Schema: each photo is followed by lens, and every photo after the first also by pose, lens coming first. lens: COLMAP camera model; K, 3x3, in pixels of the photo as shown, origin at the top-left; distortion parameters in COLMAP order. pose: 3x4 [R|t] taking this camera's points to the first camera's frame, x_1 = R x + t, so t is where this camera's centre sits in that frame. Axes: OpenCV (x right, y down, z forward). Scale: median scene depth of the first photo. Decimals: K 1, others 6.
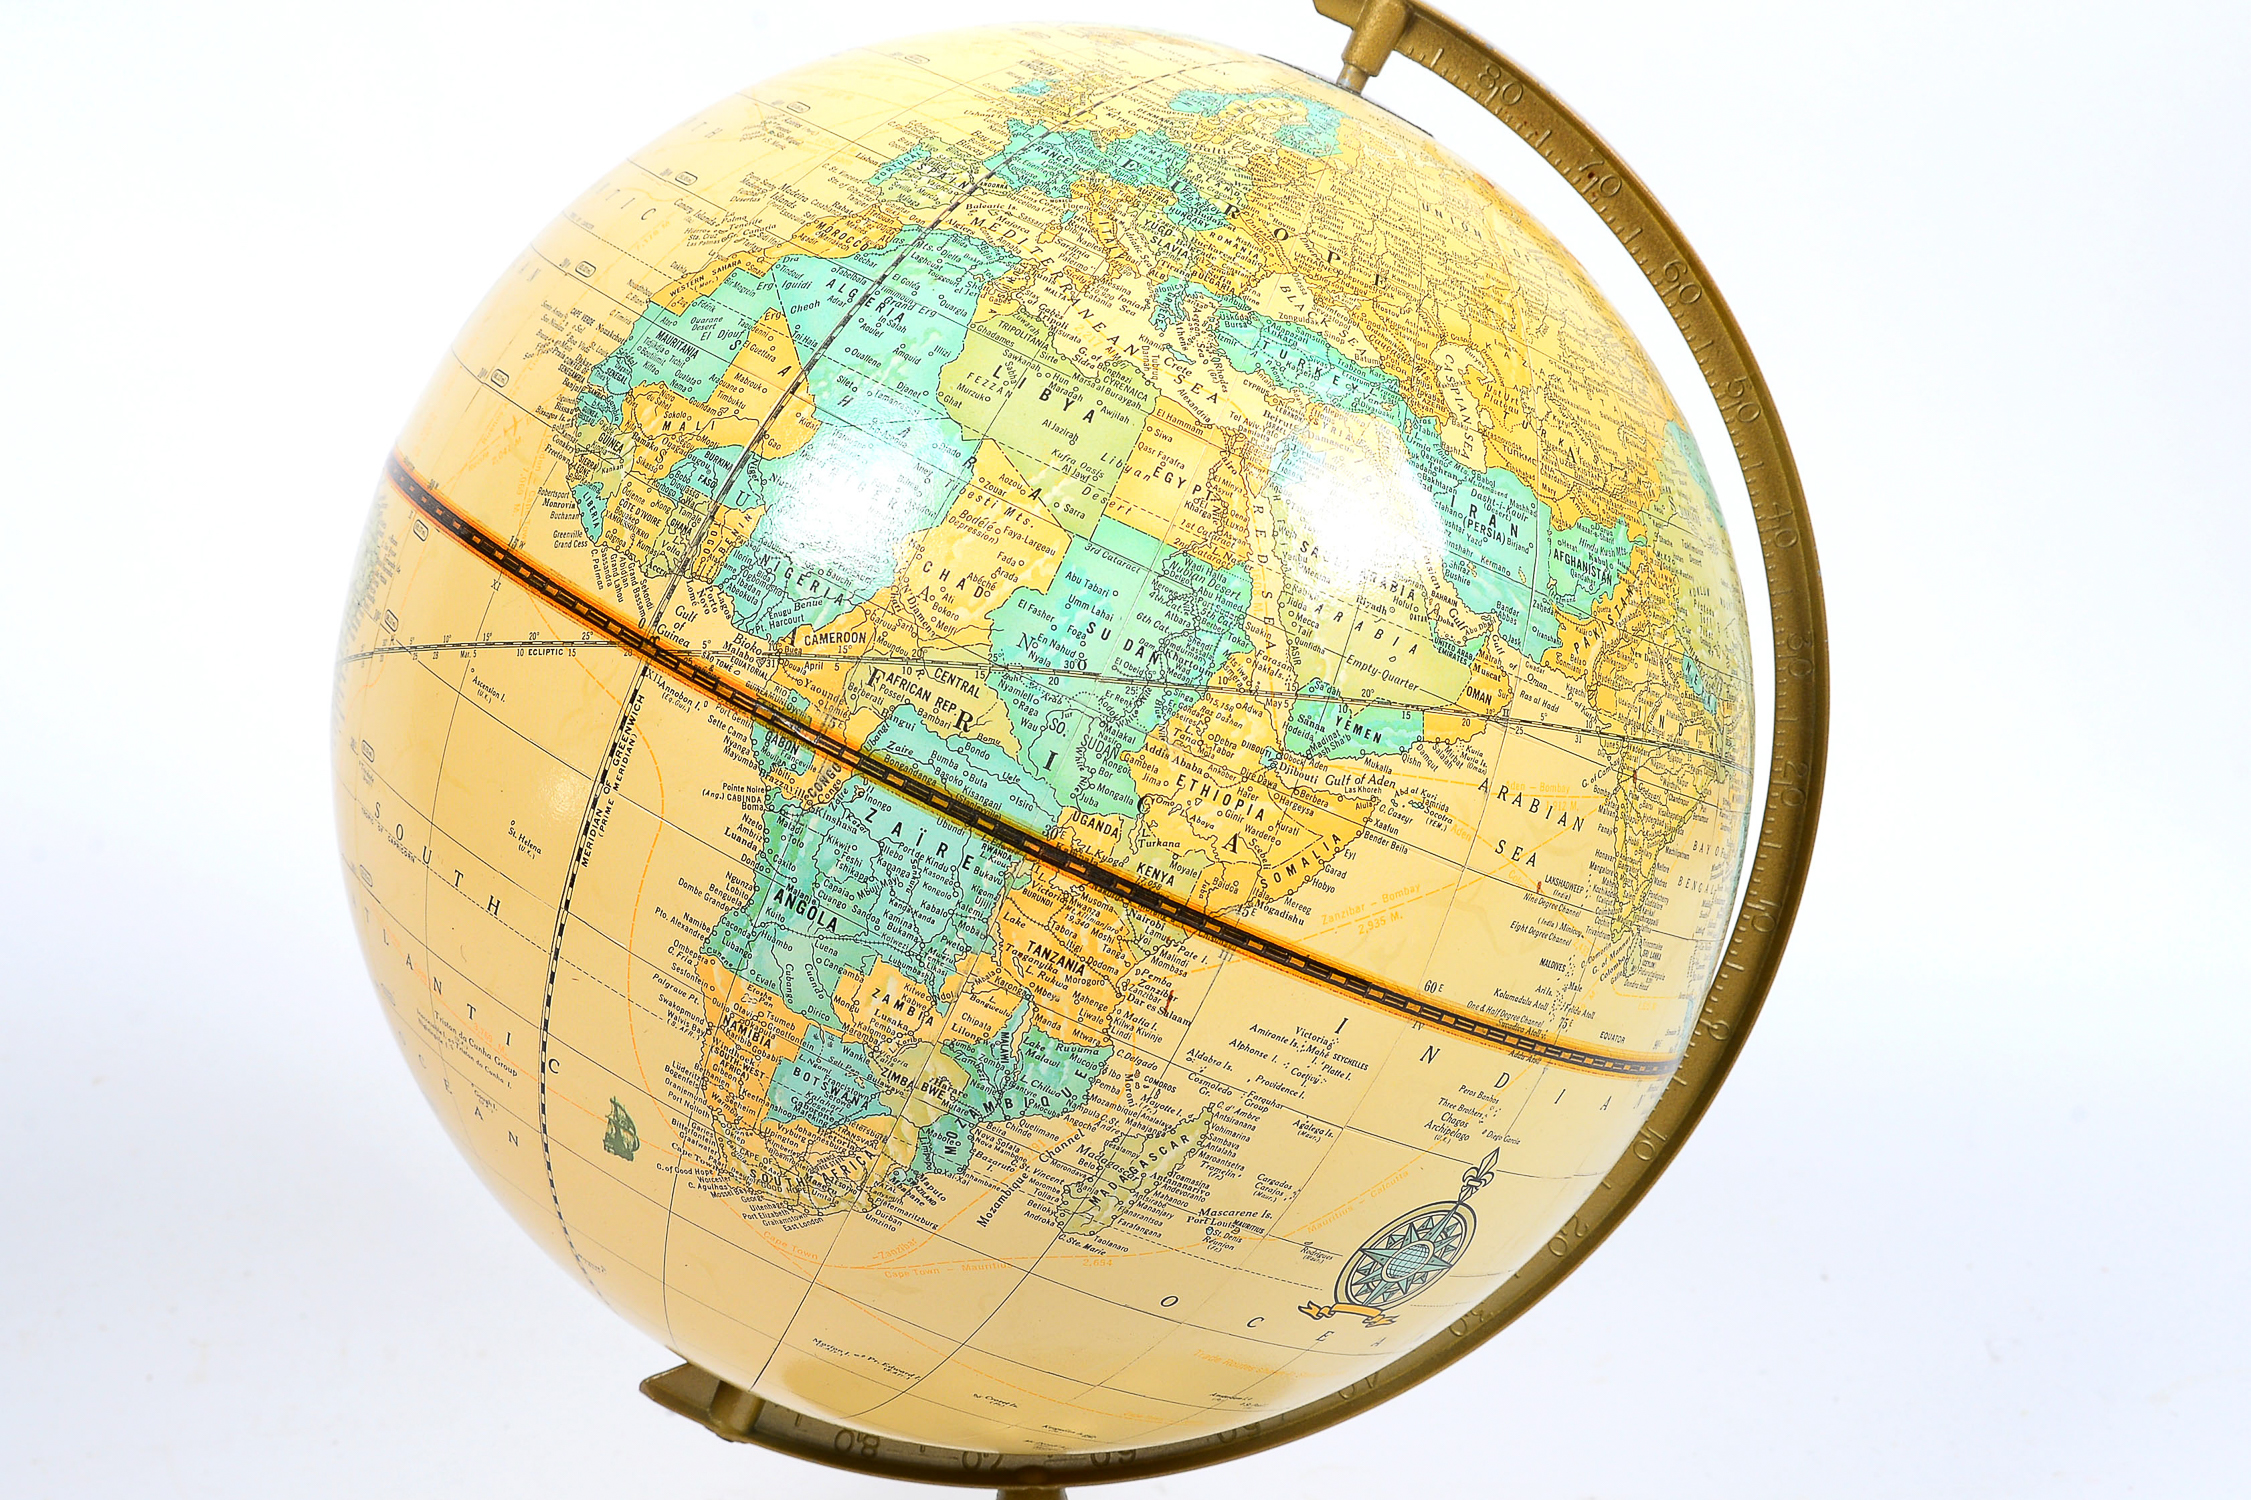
lens RADIAL K [[3410.1, 0, 1071.3], [0, 3410.1, 780.0], [0, 0, 1]] dist [-0.018363, 0.018874]
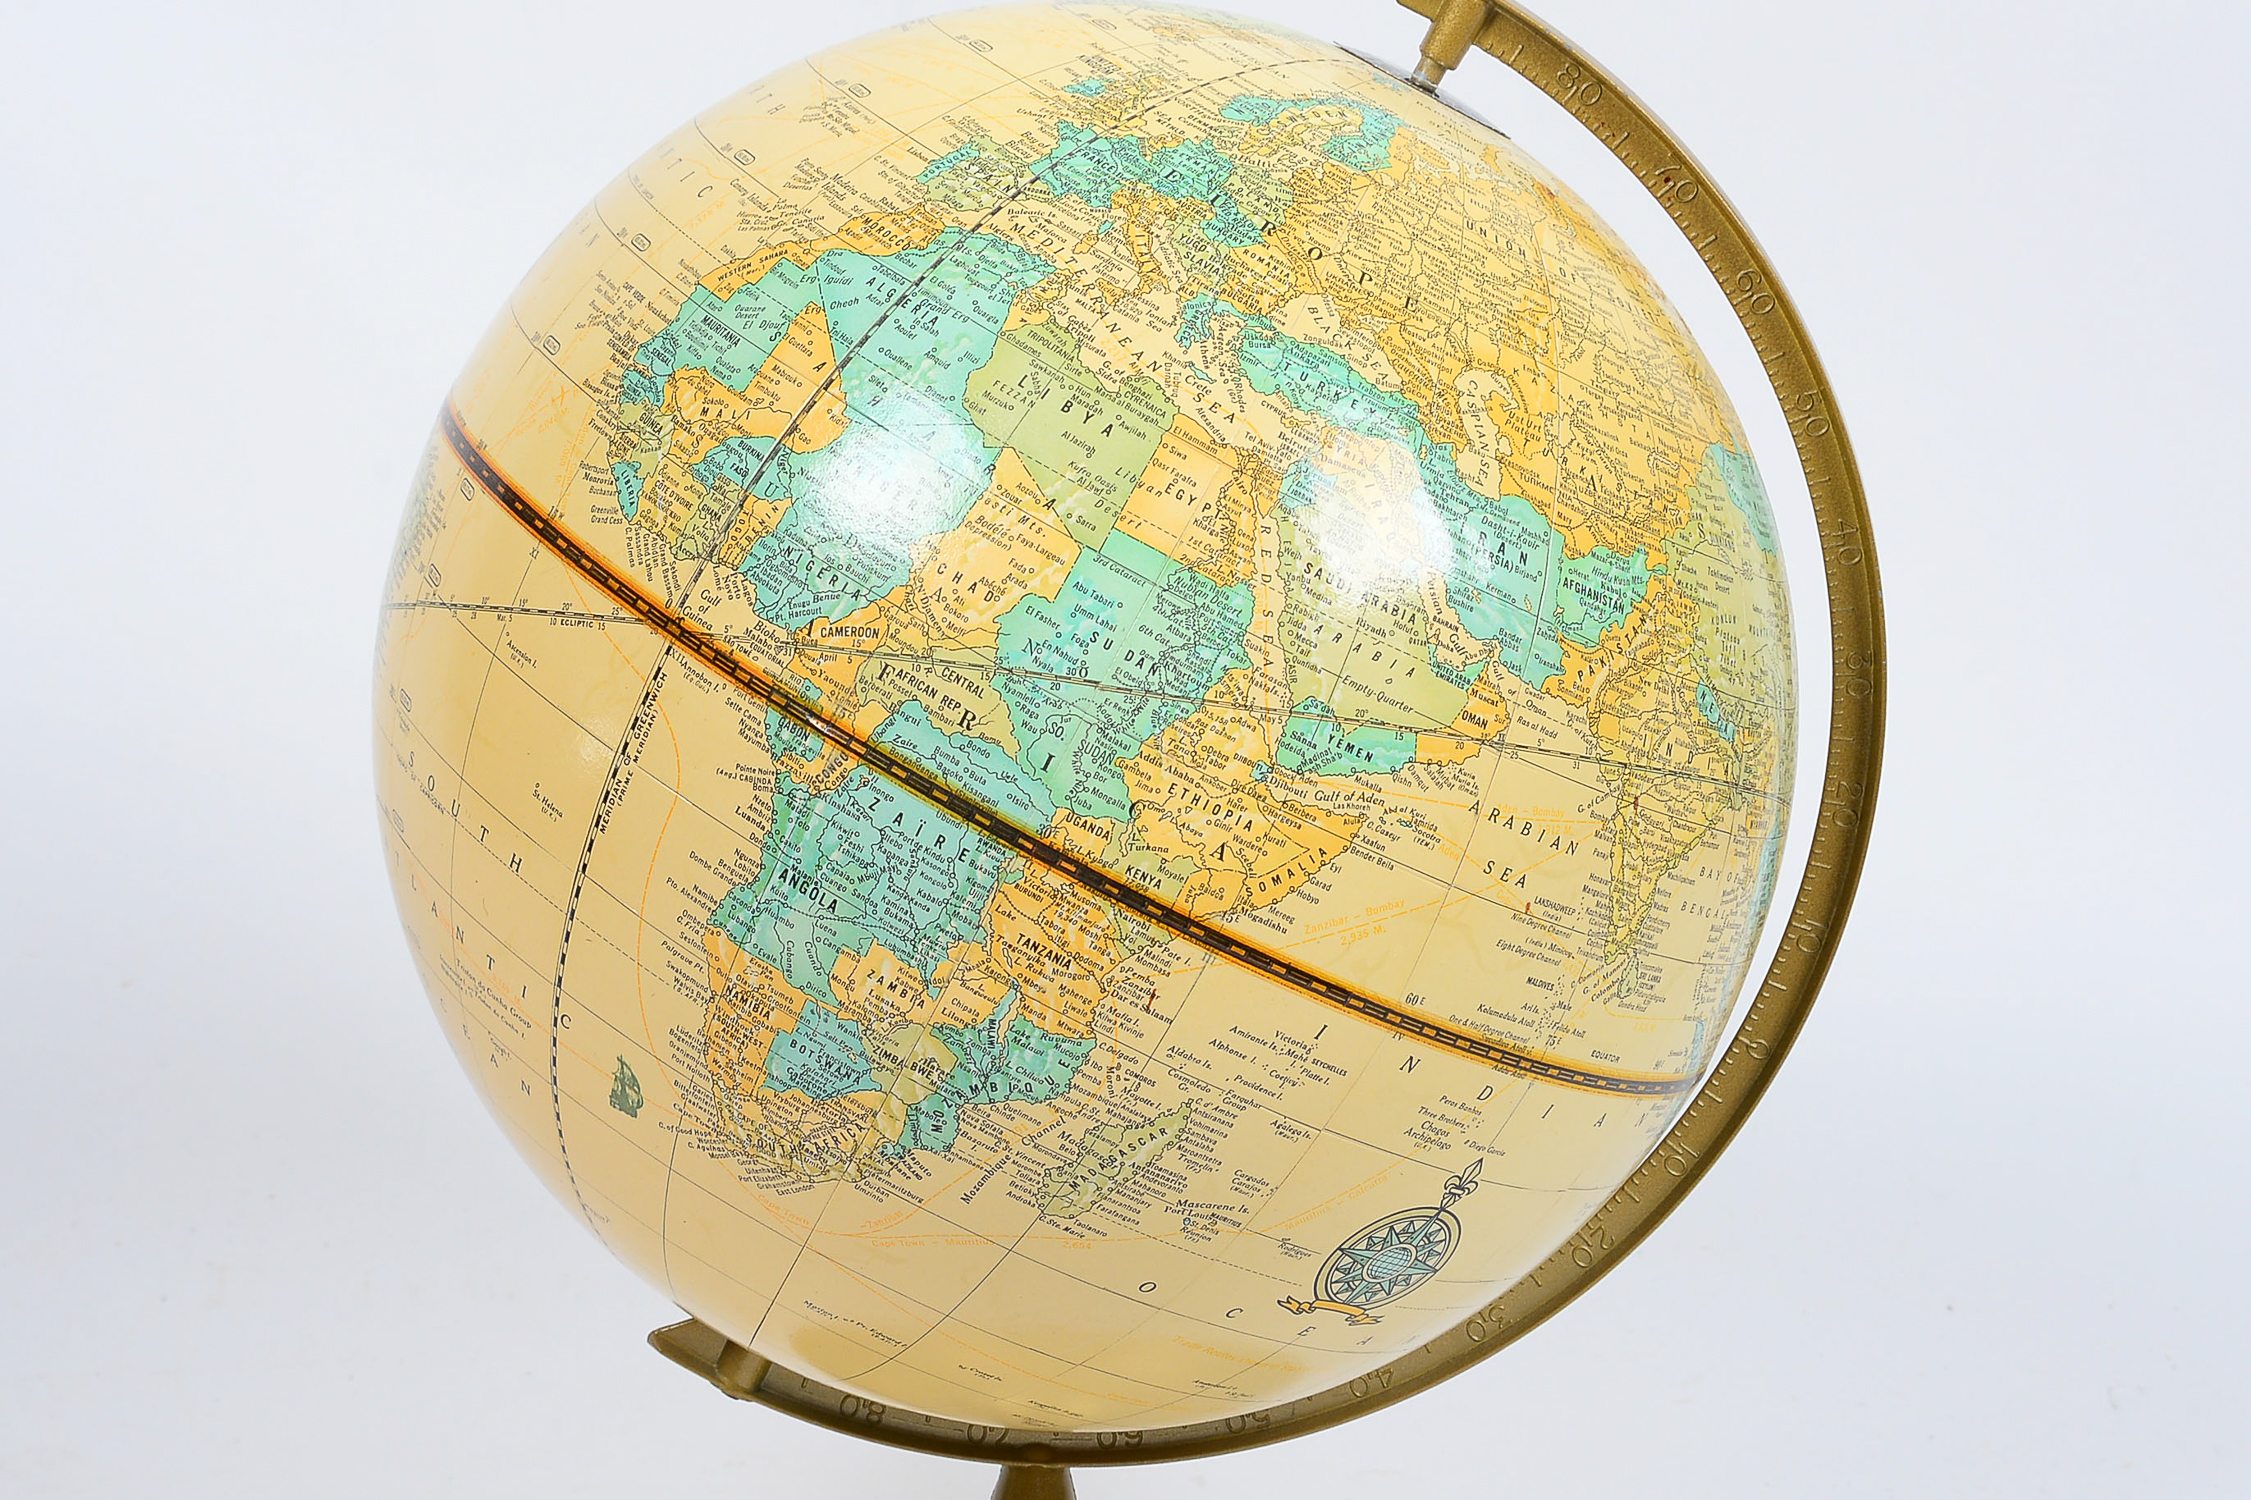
lens RADIAL K [[4254.4, 0, 1125.5], [0, 4254.4, 750.0], [0, 0, 1]] dist [-0.044840, -0.000879]
pose [[0.997152, 0.058813, -0.047213, 0.075199], [-0.057475, 0.997919, 0.029224, -0.046724], [0.048833, -0.026427, 0.998457, -0.281608]]
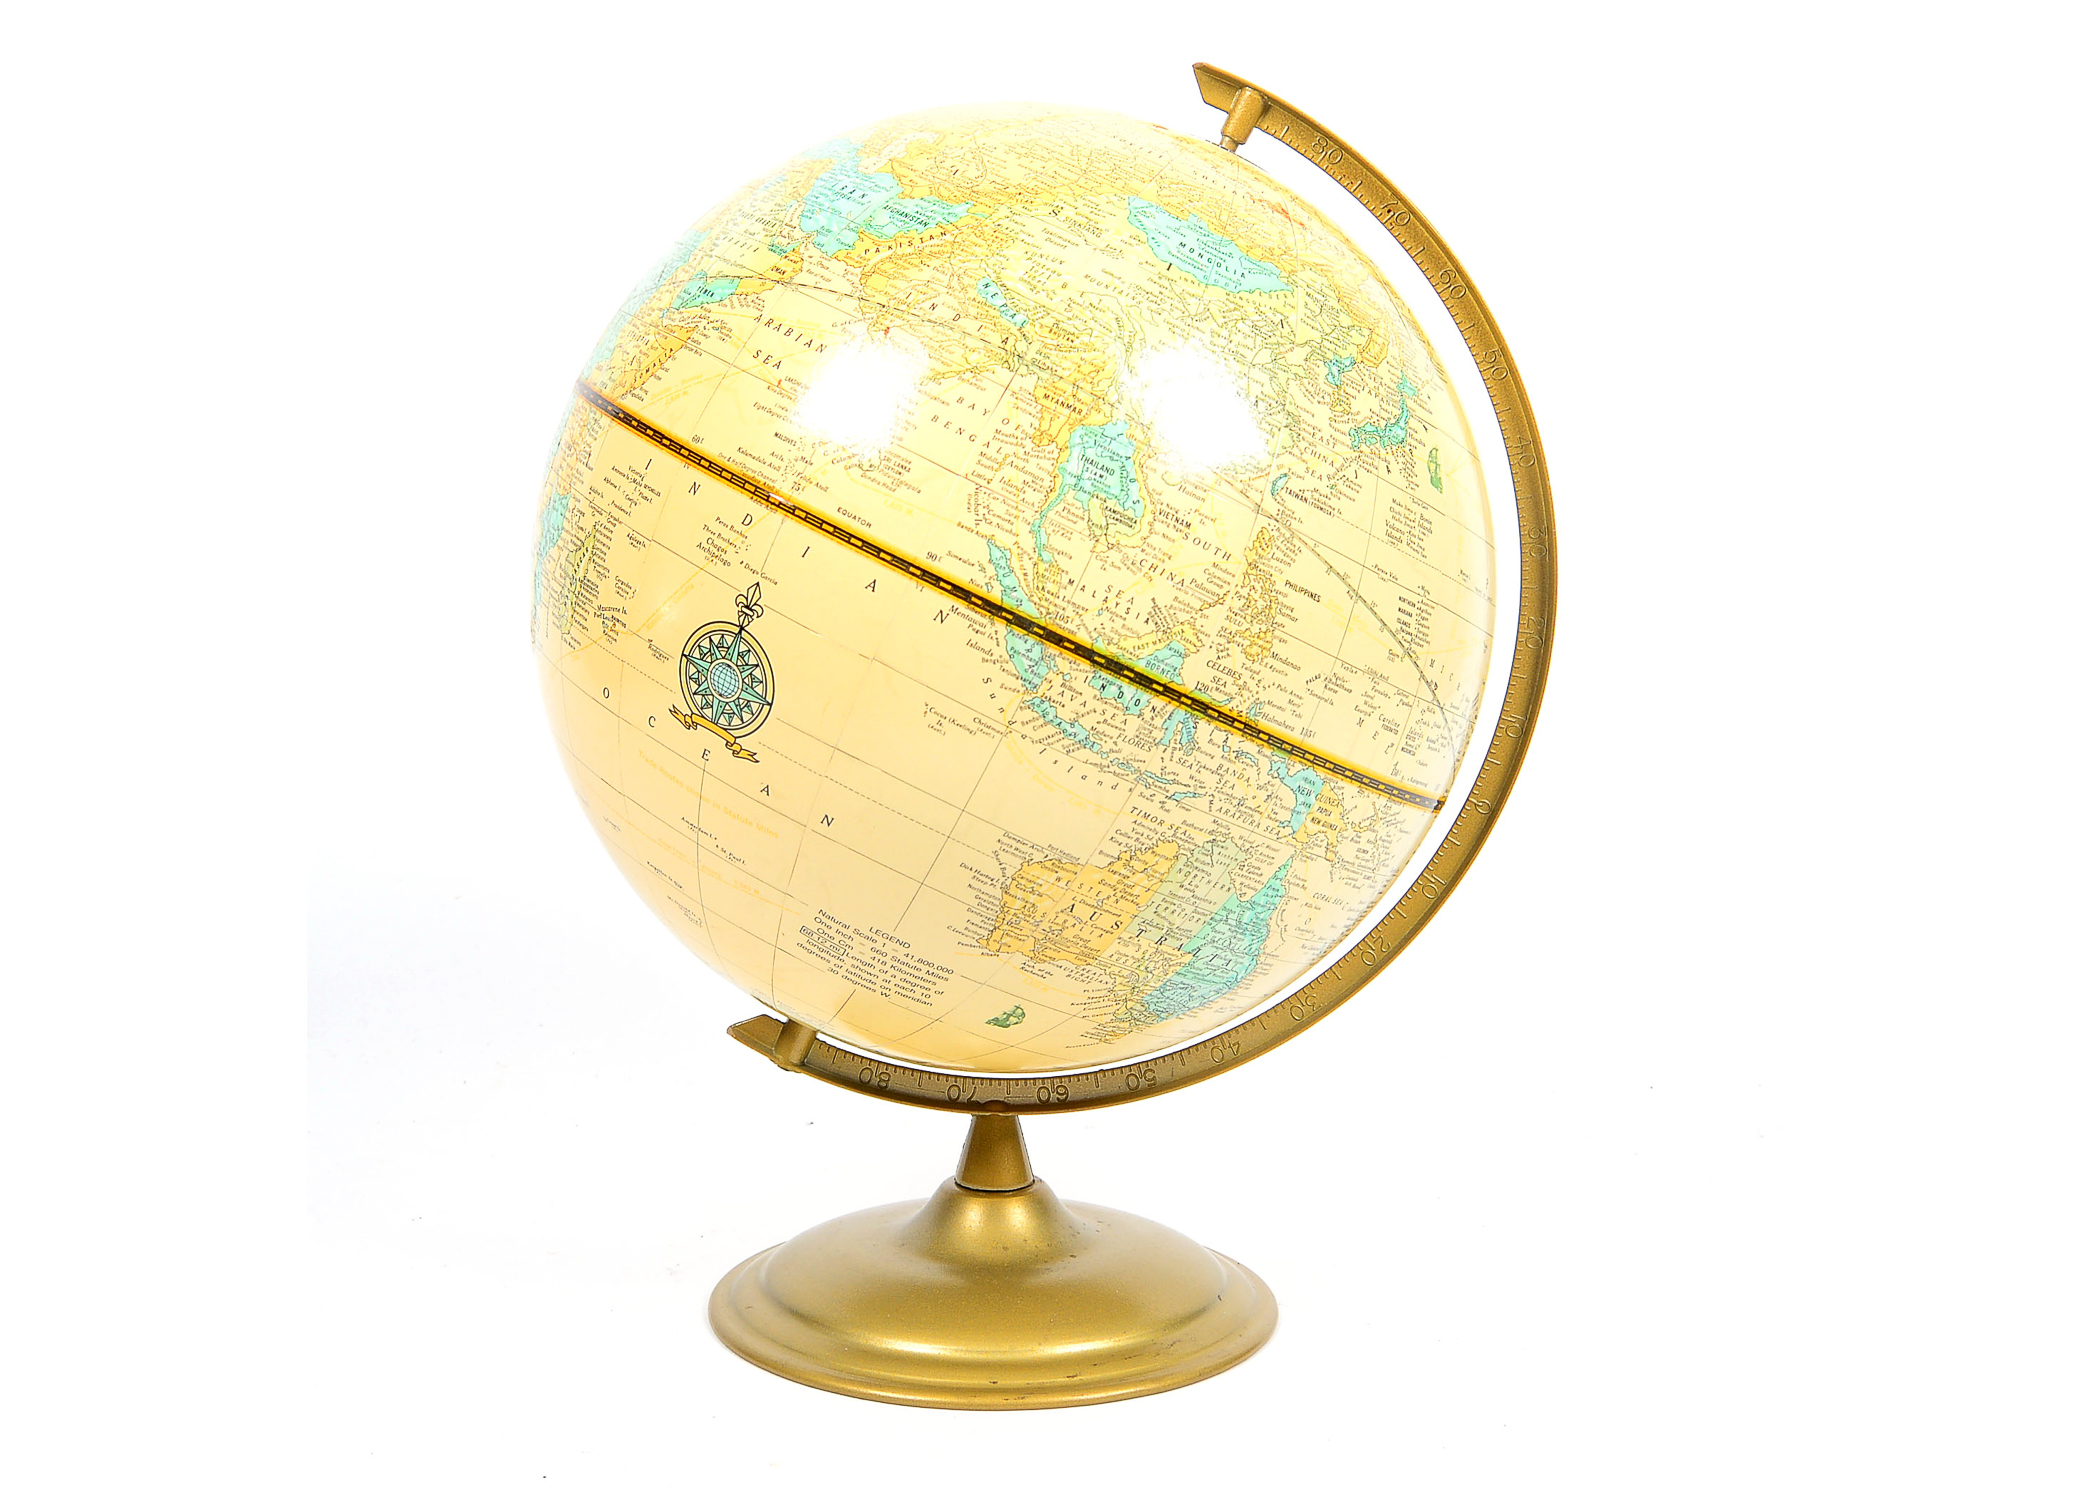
lens RADIAL K [[2543.4, 0, 1049.8], [0, 2543.4, 669.2], [0, 0, 1]] dist [-0.218395, -0.004493]
pose [[0.473156, -0.174528, -0.863518, 1.117452], [-0.372695, 0.848495, -0.375706, 0.504394], [0.798262, 0.499596, 0.336425, 0.799259]]
